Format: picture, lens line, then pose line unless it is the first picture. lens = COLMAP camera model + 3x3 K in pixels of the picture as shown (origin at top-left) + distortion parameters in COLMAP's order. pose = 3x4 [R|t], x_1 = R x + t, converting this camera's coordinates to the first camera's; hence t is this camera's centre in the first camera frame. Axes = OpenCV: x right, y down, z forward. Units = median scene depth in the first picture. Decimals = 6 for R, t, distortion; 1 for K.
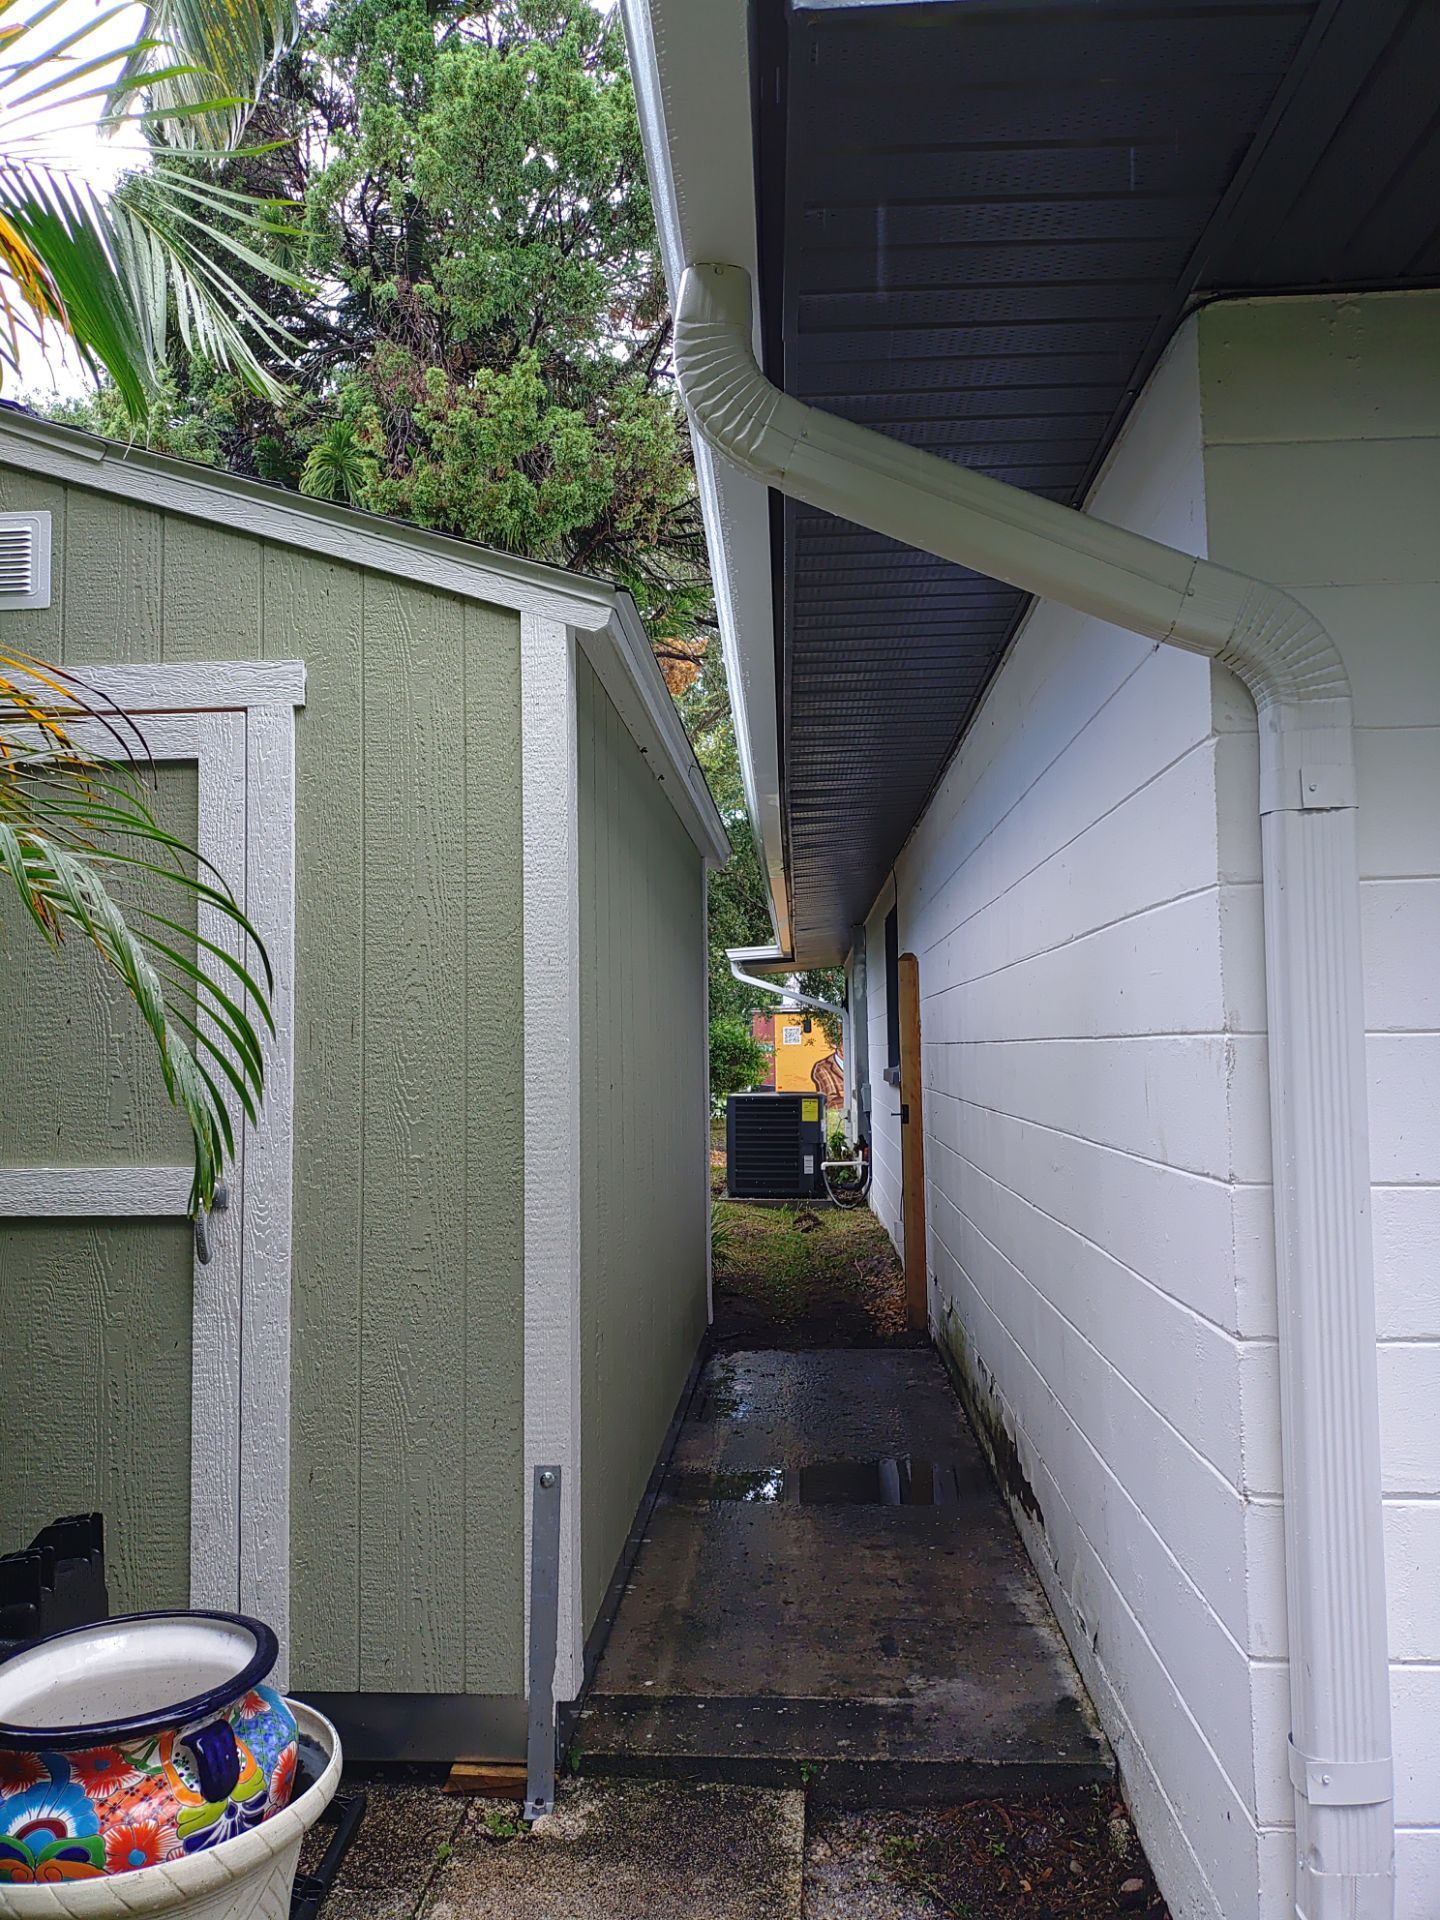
lens RADIAL K [[1480.4, 0, 720.0], [0, 1480.4, 960.0], [0, 0, 1]] dist [0.067592, -0.053799]
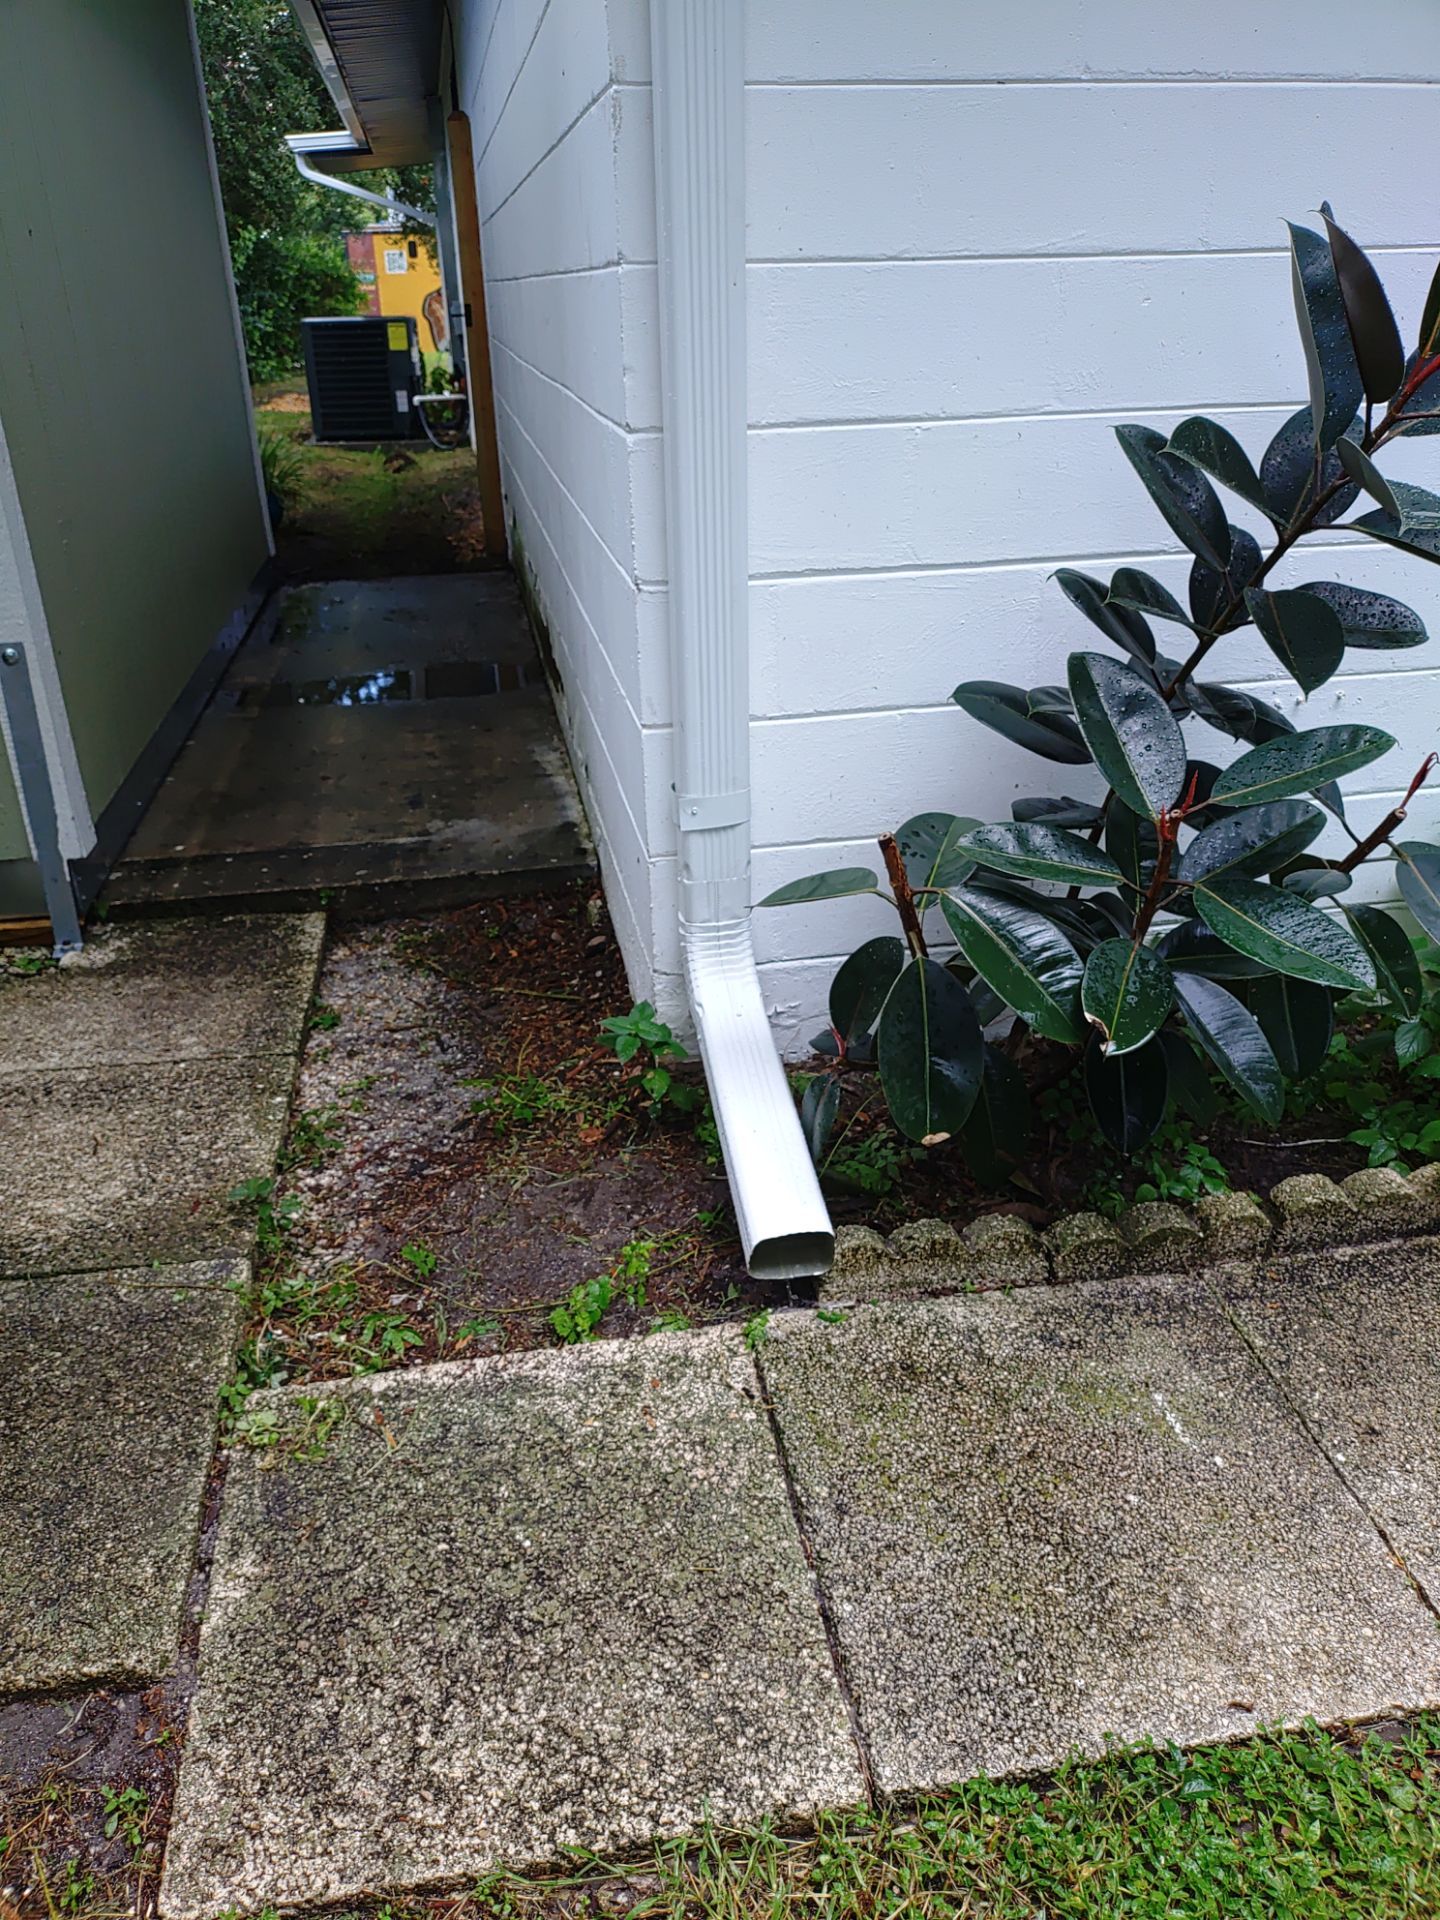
lens RADIAL K [[1468.3, 0, 720.0], [0, 1468.3, 960.0], [0, 0, 1]] dist [0.131129, -0.197492]
pose [[0.968730, -0.112885, 0.220953, 0.093081], [-0.005101, 0.881261, 0.472602, 0.059253], [-0.248066, -0.458951, 0.853128, -0.035325]]
